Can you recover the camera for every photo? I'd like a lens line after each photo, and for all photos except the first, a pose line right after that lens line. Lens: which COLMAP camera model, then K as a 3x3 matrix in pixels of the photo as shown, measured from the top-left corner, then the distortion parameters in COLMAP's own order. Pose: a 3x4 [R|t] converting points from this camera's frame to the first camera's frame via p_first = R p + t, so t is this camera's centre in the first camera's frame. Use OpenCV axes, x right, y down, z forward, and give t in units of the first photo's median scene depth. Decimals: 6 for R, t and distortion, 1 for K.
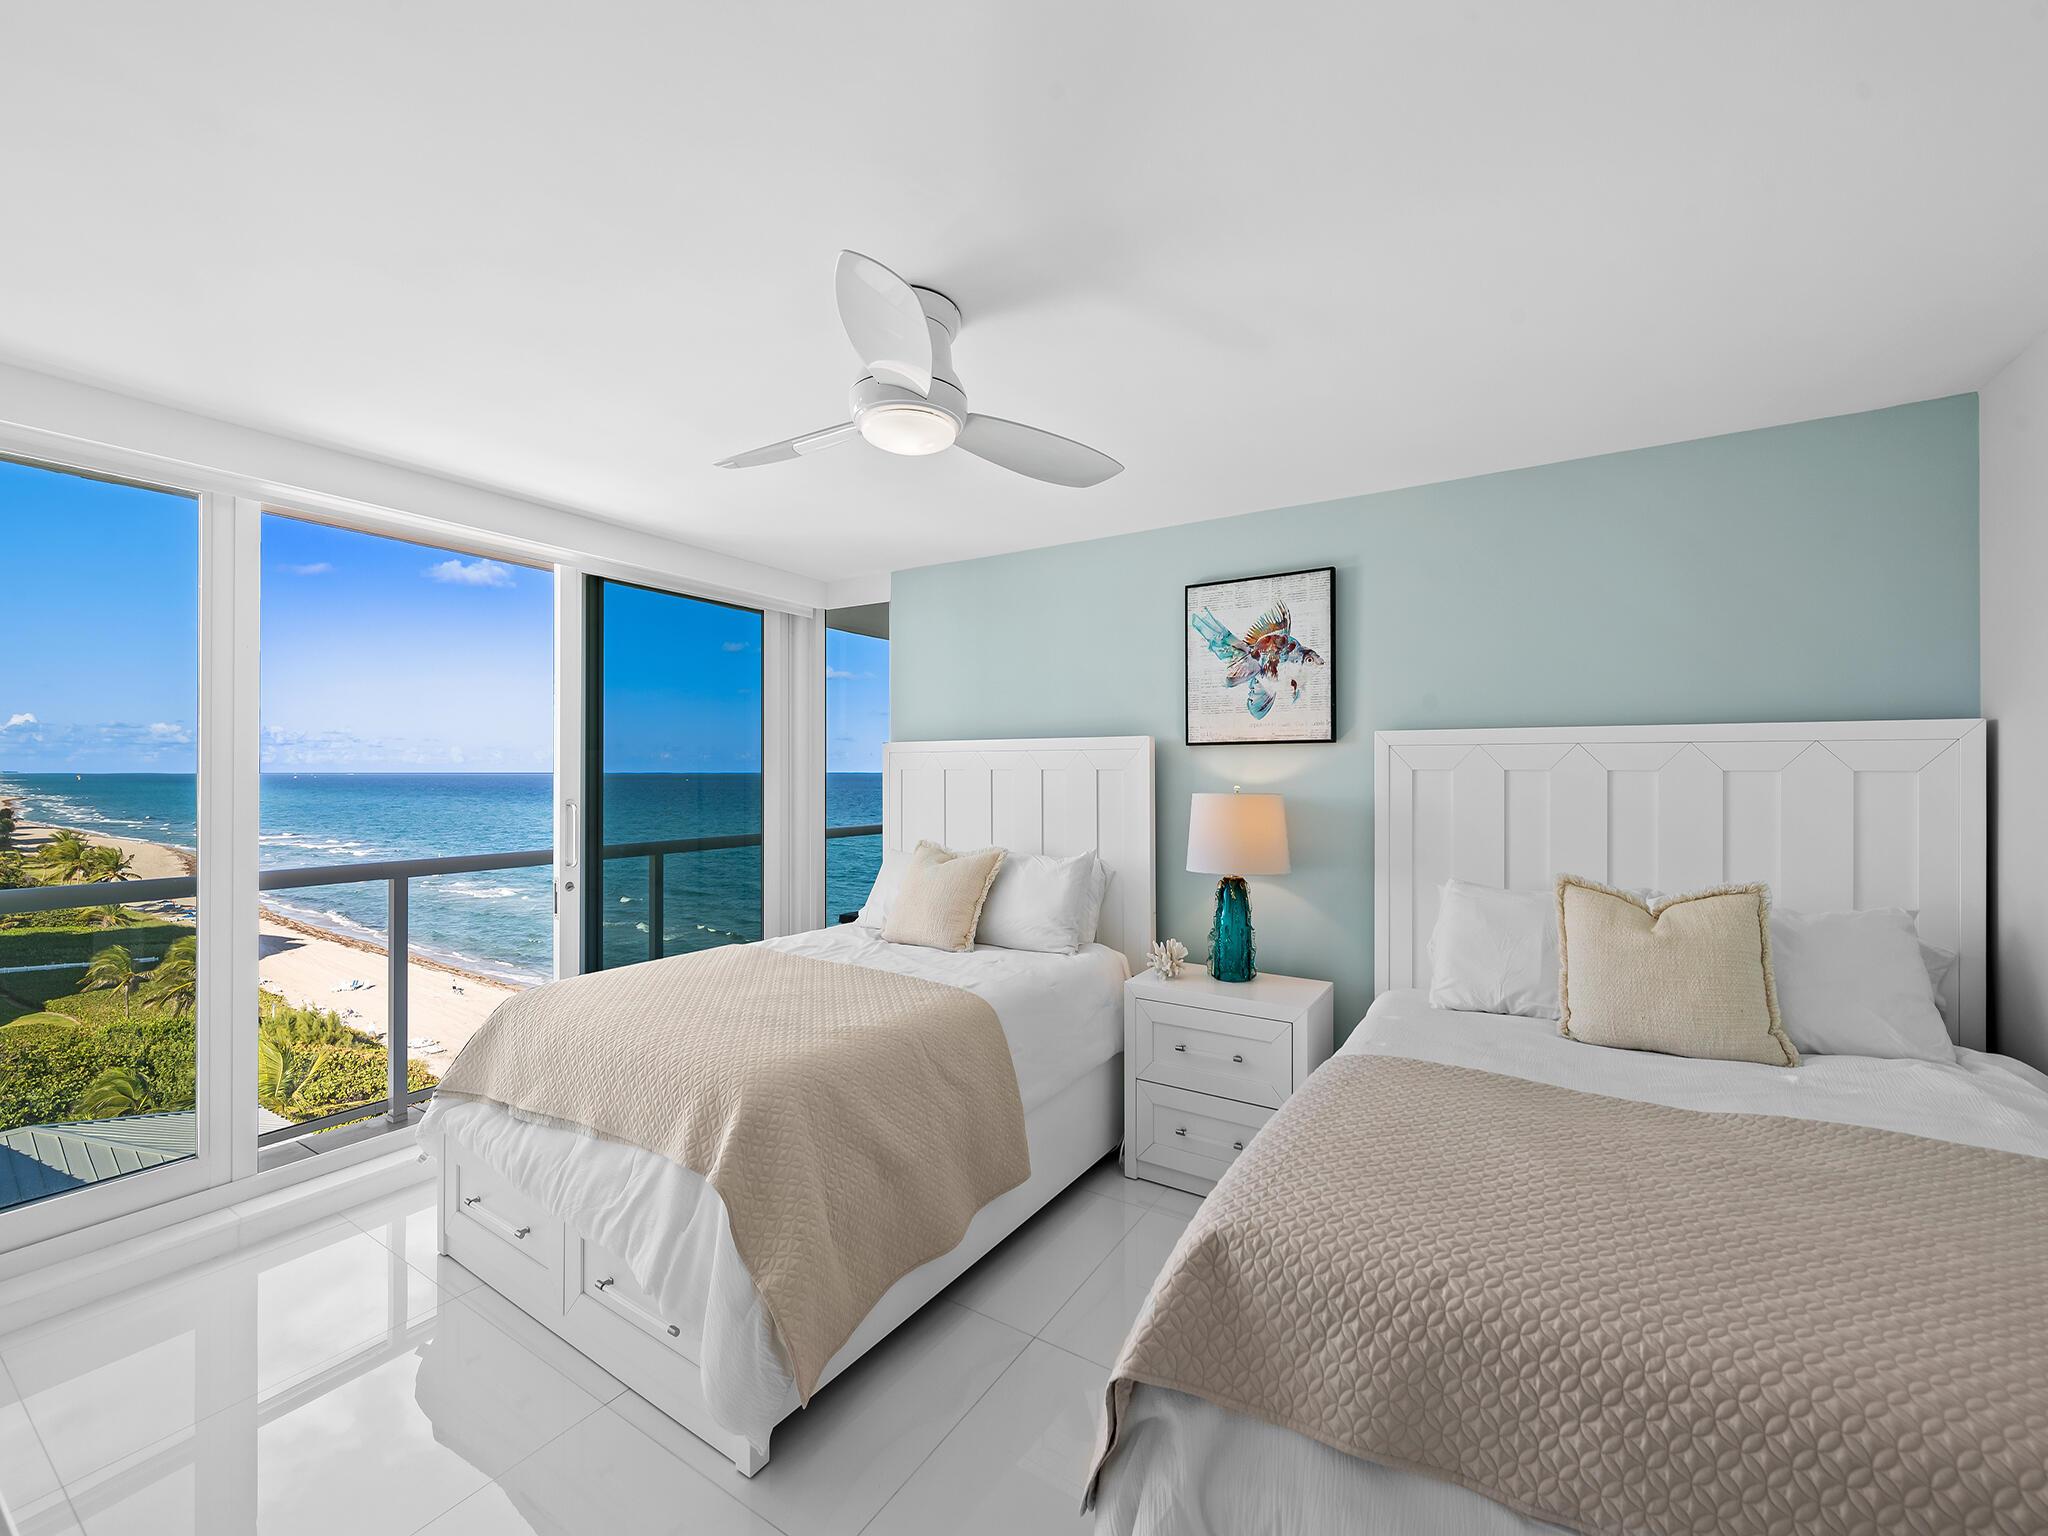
lens RADIAL K [[819.4, 0, 1024.0], [0, 819.4, 768.0], [0, 0, 1]] dist [0.000010, -0.000002]
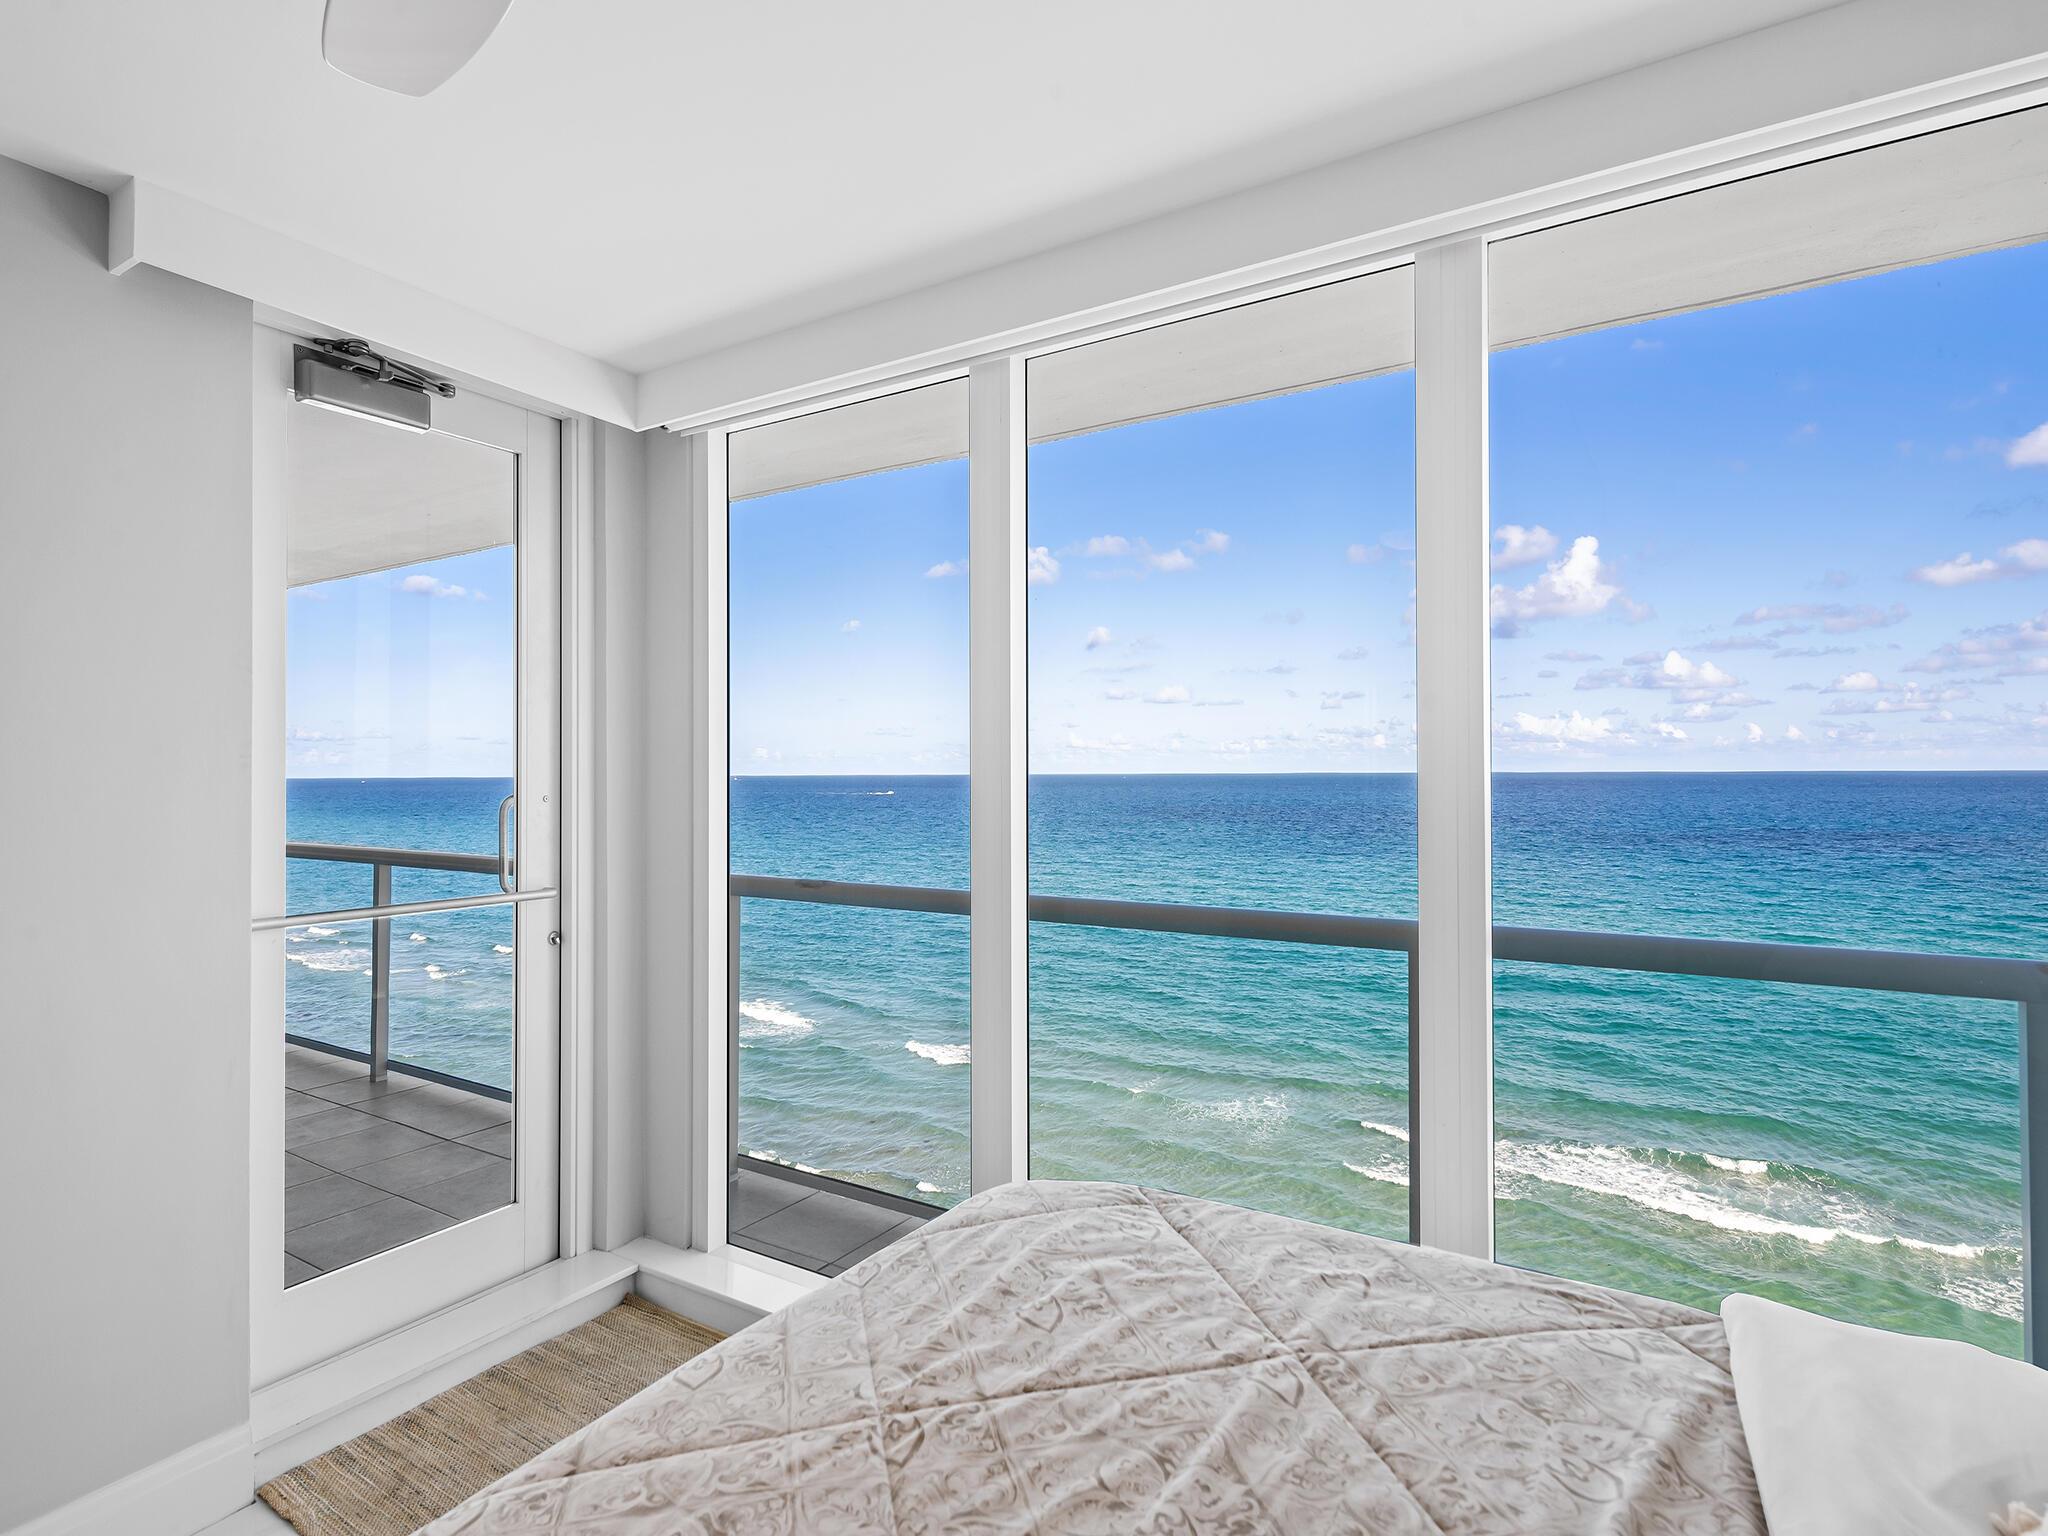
lens RADIAL K [[1049.4, 0, 1024.0], [0, 1049.4, 768.0], [0, 0, 1]] dist [-0.000097, -0.000019]
pose [[0.026223, -0.009758, -0.999609, 0.426624], [0.002498, 0.999950, -0.009696, 0.005949], [0.999653, -0.002243, 0.026246, 1.039375]]
